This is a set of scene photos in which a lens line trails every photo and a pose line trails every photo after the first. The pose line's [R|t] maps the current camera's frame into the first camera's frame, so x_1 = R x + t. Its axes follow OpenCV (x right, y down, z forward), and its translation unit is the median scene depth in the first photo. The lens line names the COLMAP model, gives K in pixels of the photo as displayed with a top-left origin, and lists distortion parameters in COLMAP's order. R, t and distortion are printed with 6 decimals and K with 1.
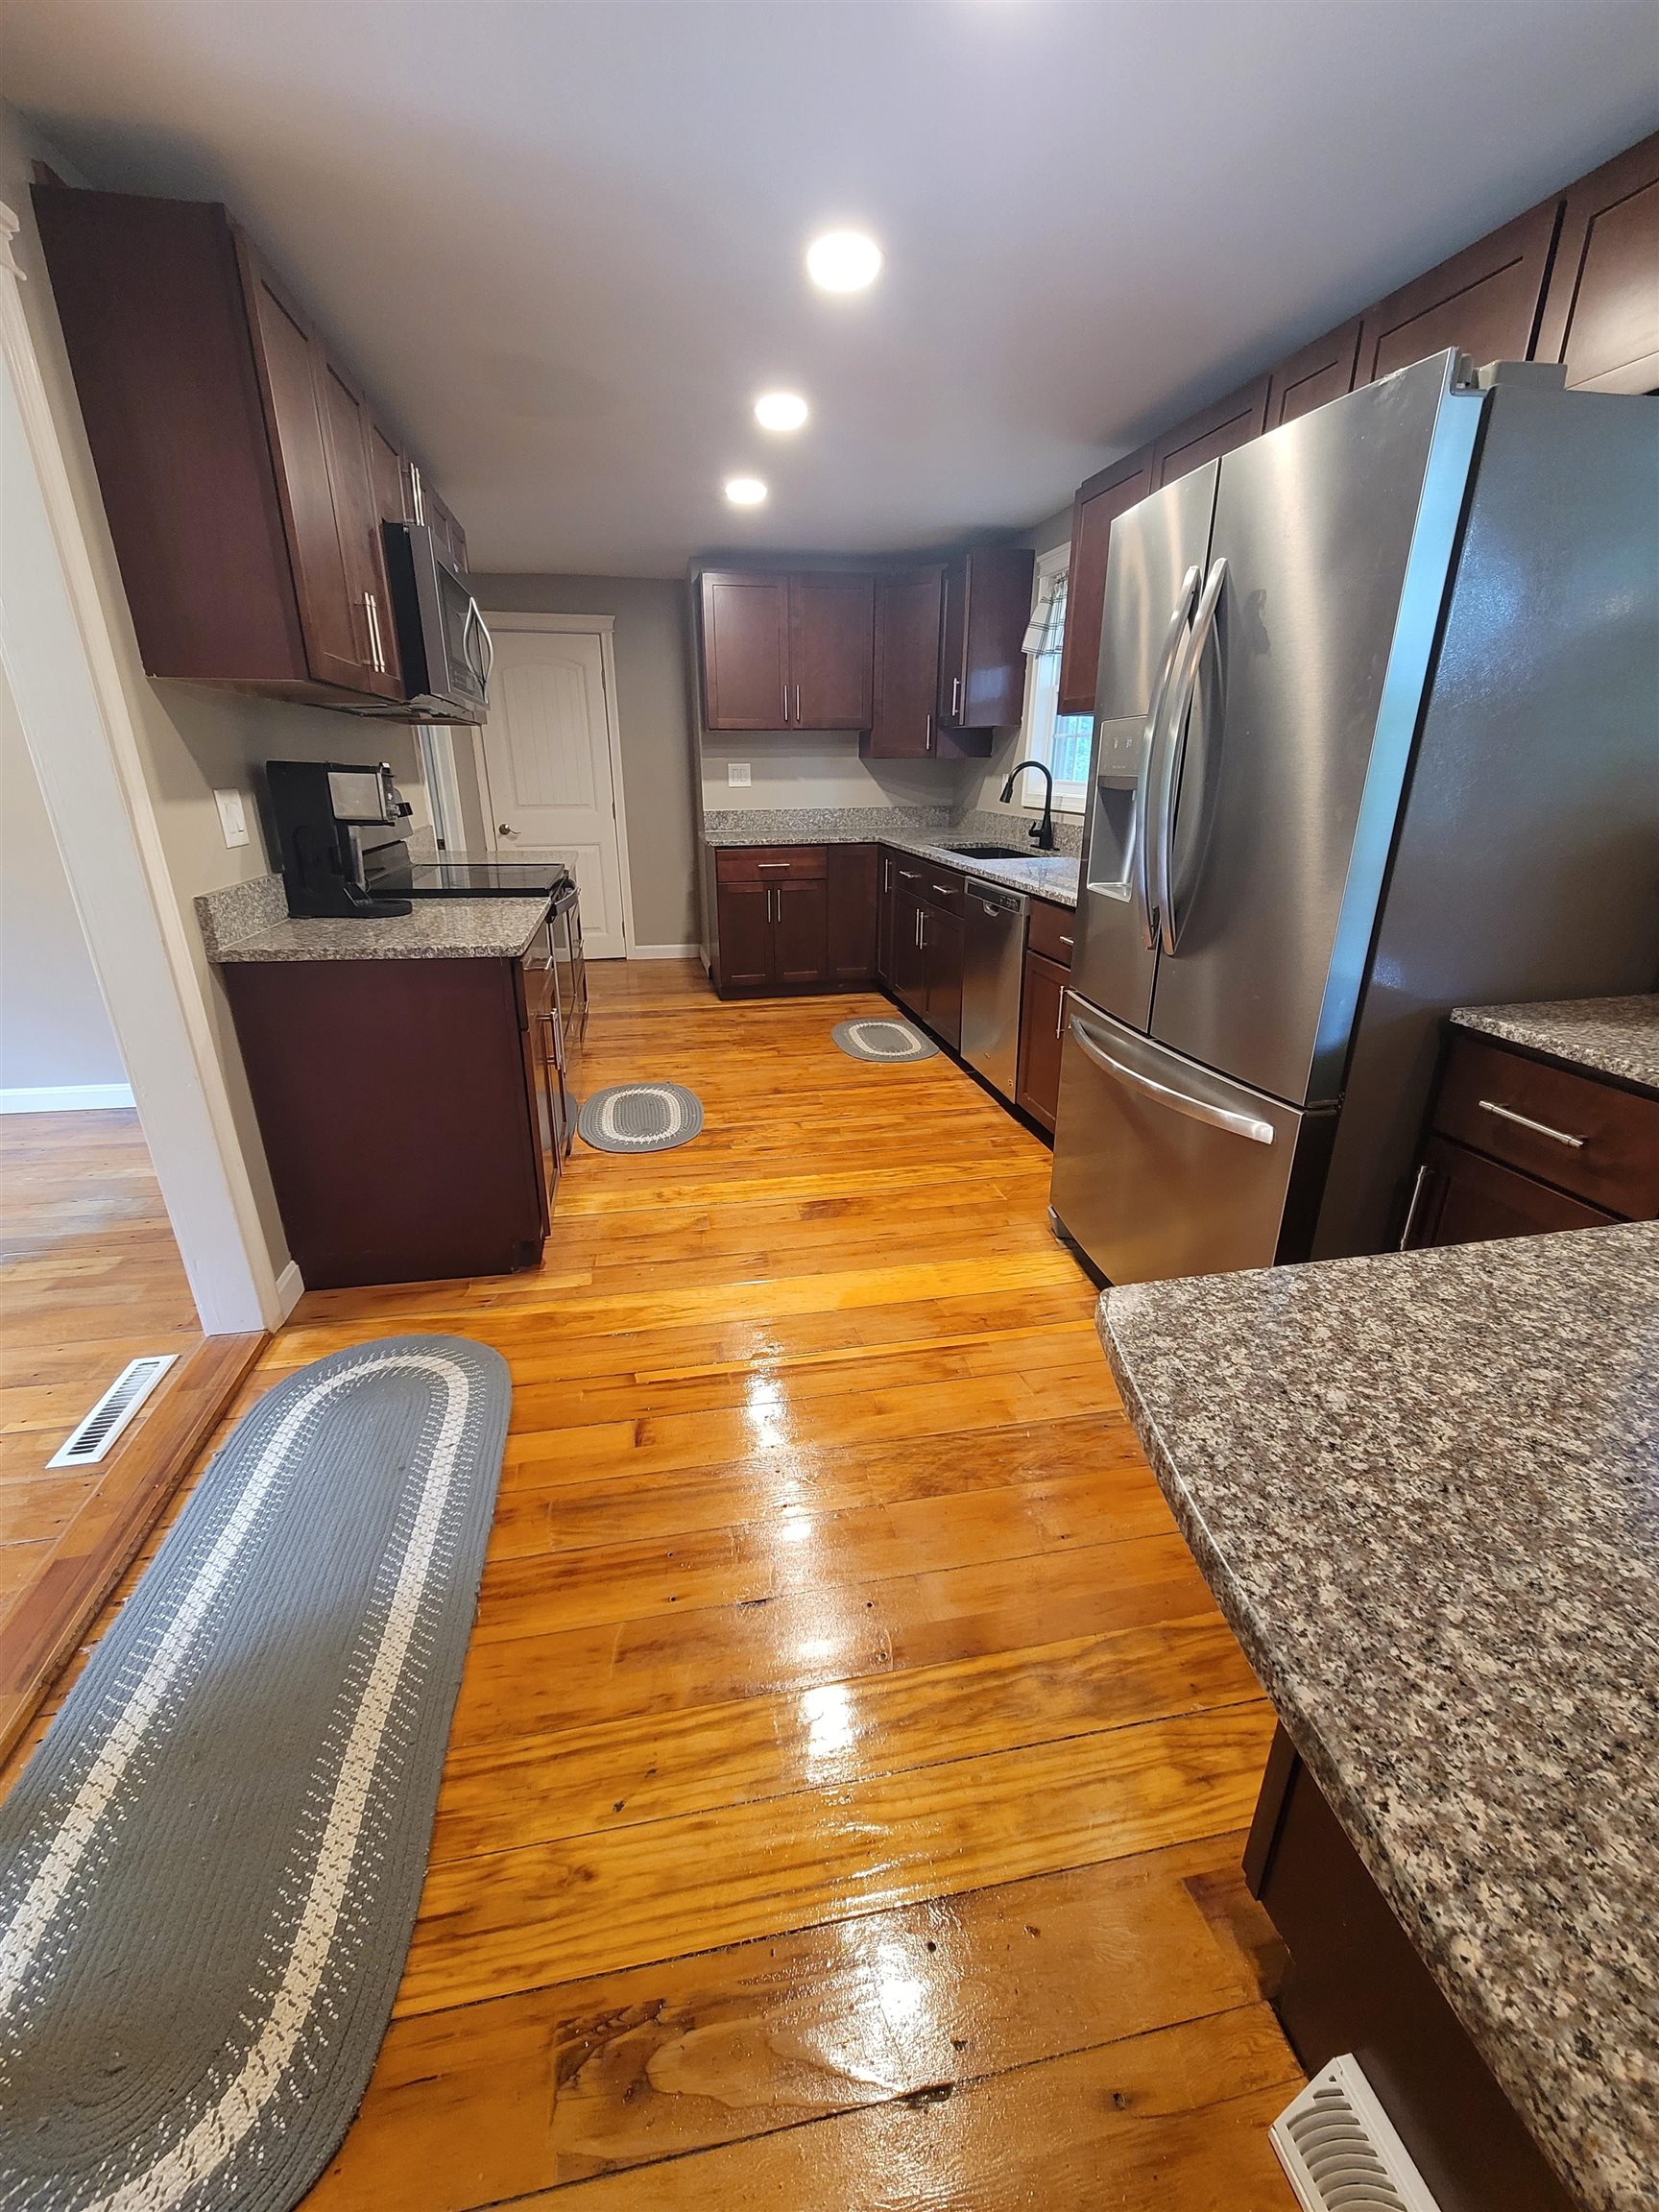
lens RADIAL K [[899.1, 0, 820.5], [0, 899.1, 1109.9], [0, 0, 1]] dist [0.004741, -0.001923]
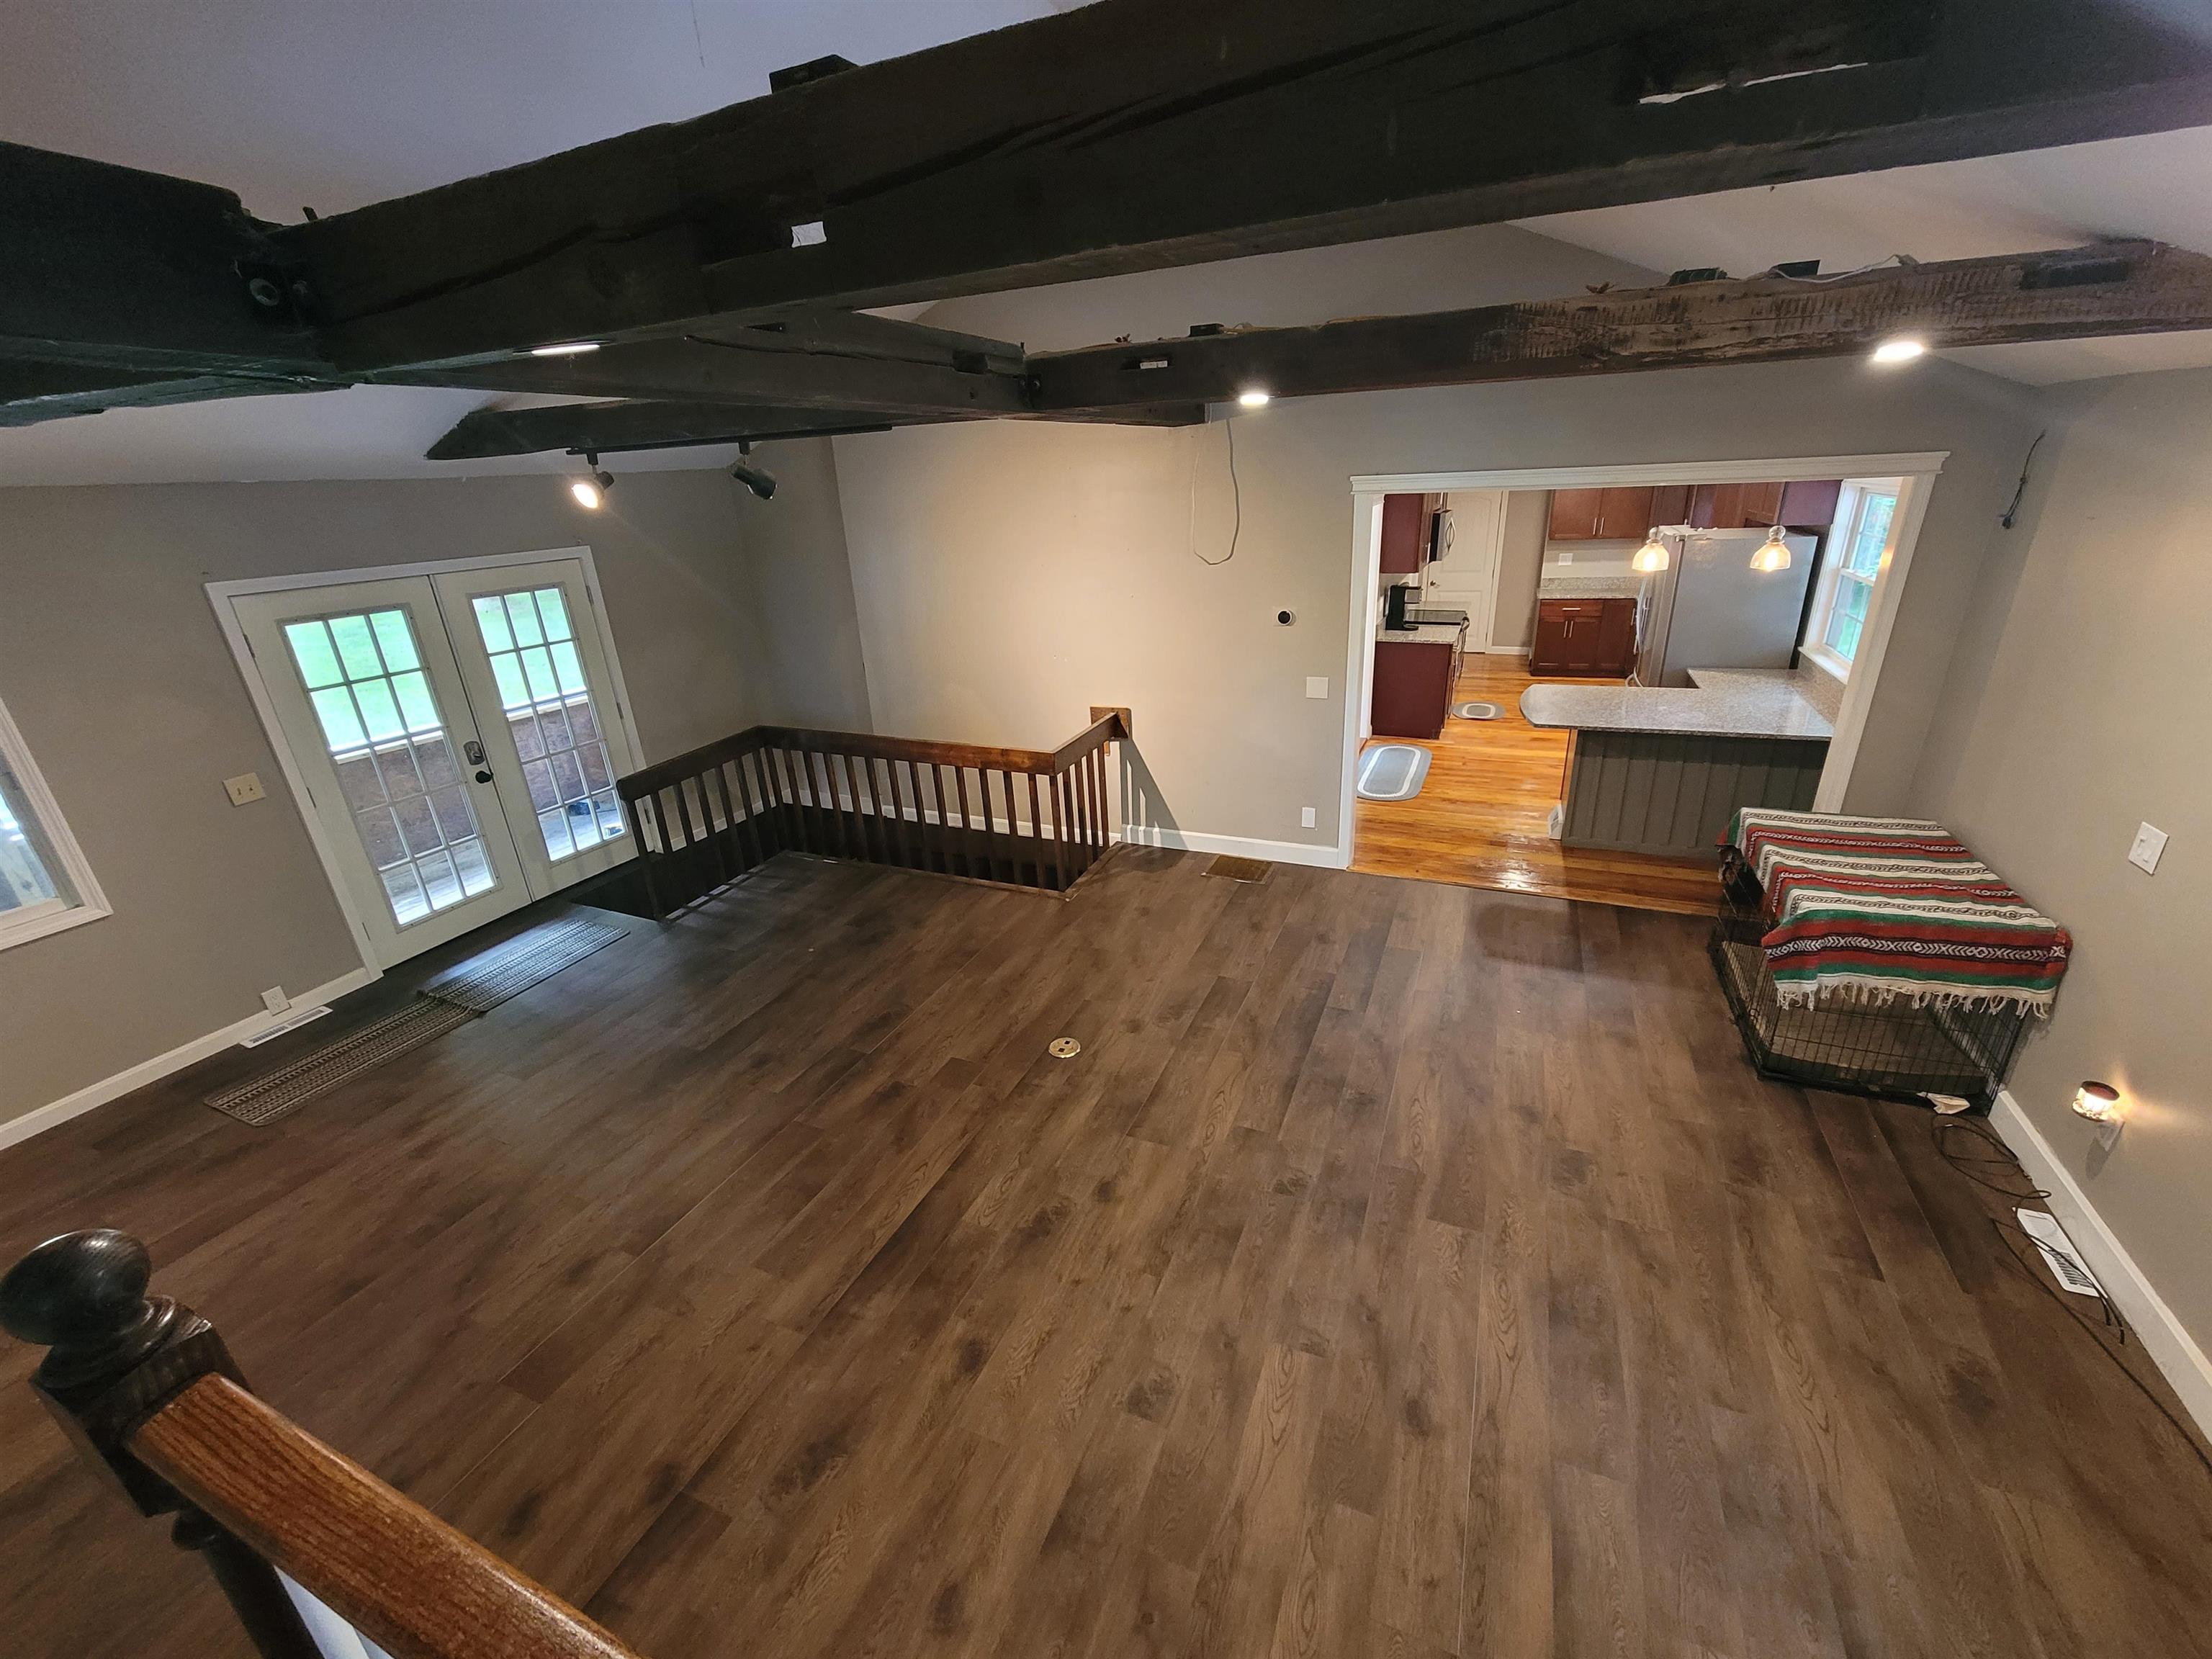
lens RADIAL K [[899.1, 0, 1107.8], [0, 899.1, 840.6], [0, 0, 1]] dist [0.004741, -0.001923]
pose [[0.821672, 0.177459, -0.541630, 0.586045], [-0.159874, 0.983904, 0.079830, 0.507279], [0.547079, 0.020999, 0.836818, -2.599192]]
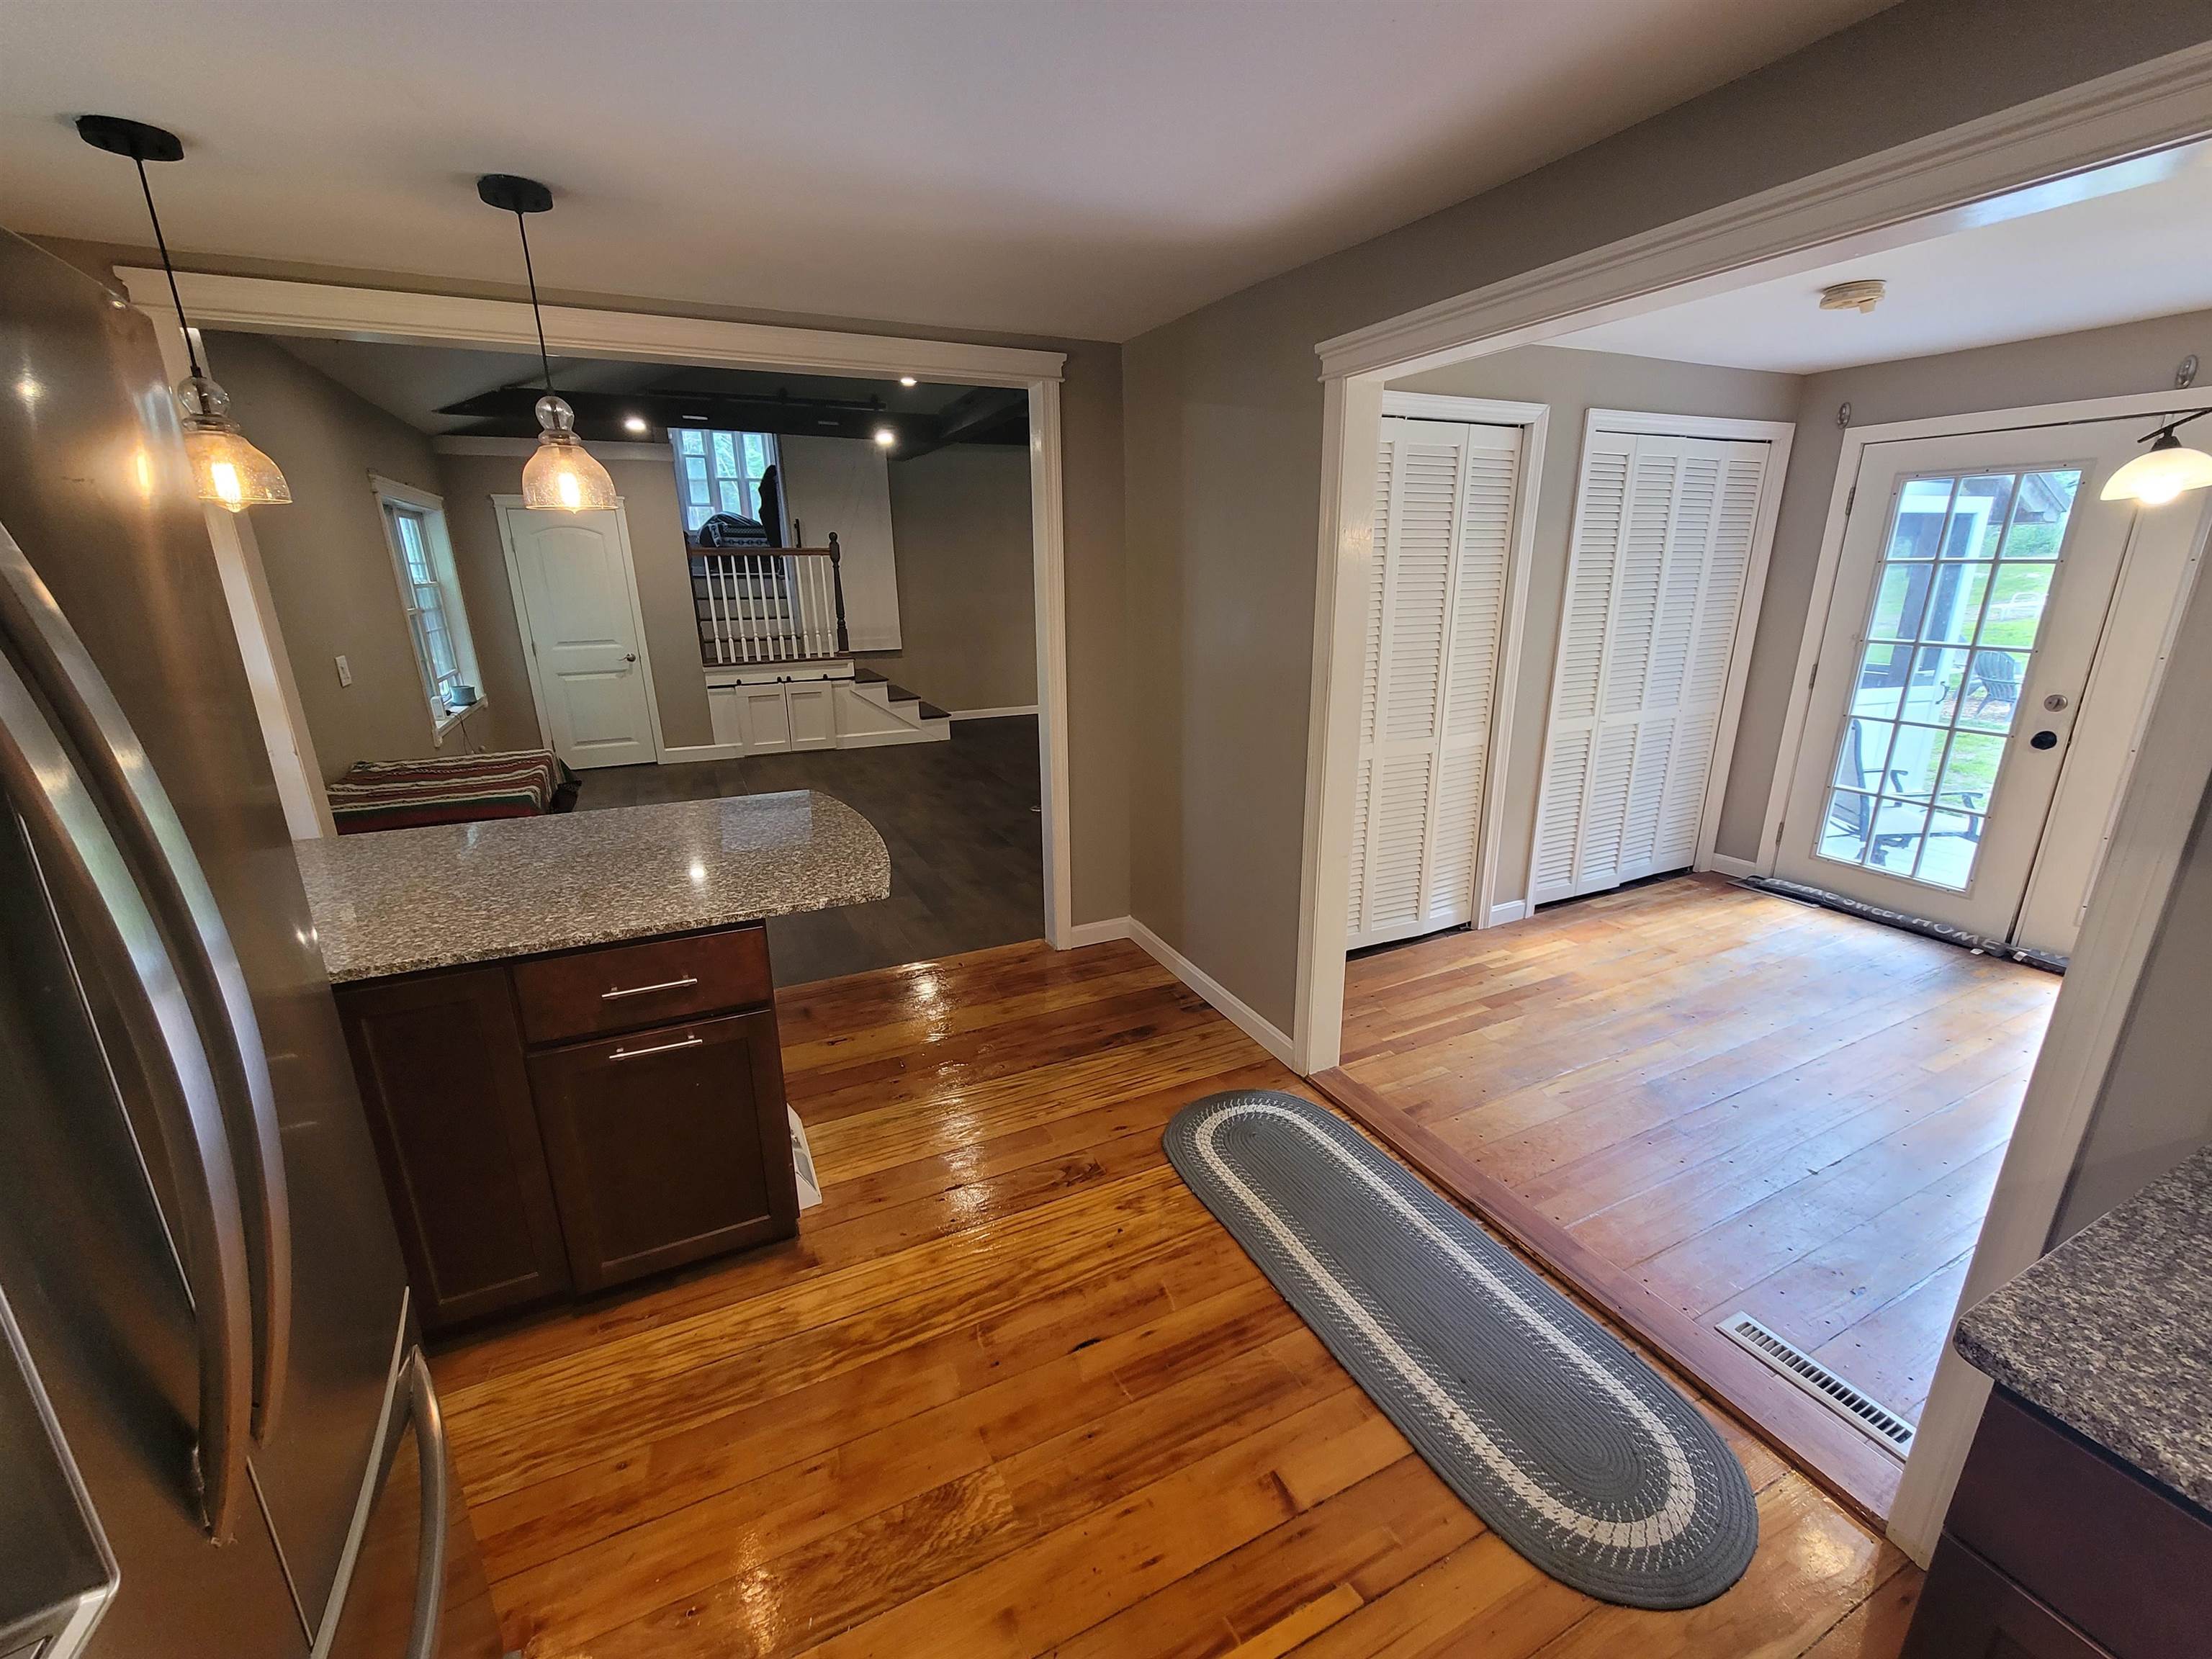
lens RADIAL K [[899.1, 0, 1107.8], [0, 899.1, 840.6], [0, 0, 1]] dist [0.004741, -0.001923]
pose [[-0.967501, 0.082619, -0.238991, 0.093535], [-0.082398, 0.790531, 0.606854, -0.519366], [0.239067, 0.606824, -0.758031, 0.996849]]
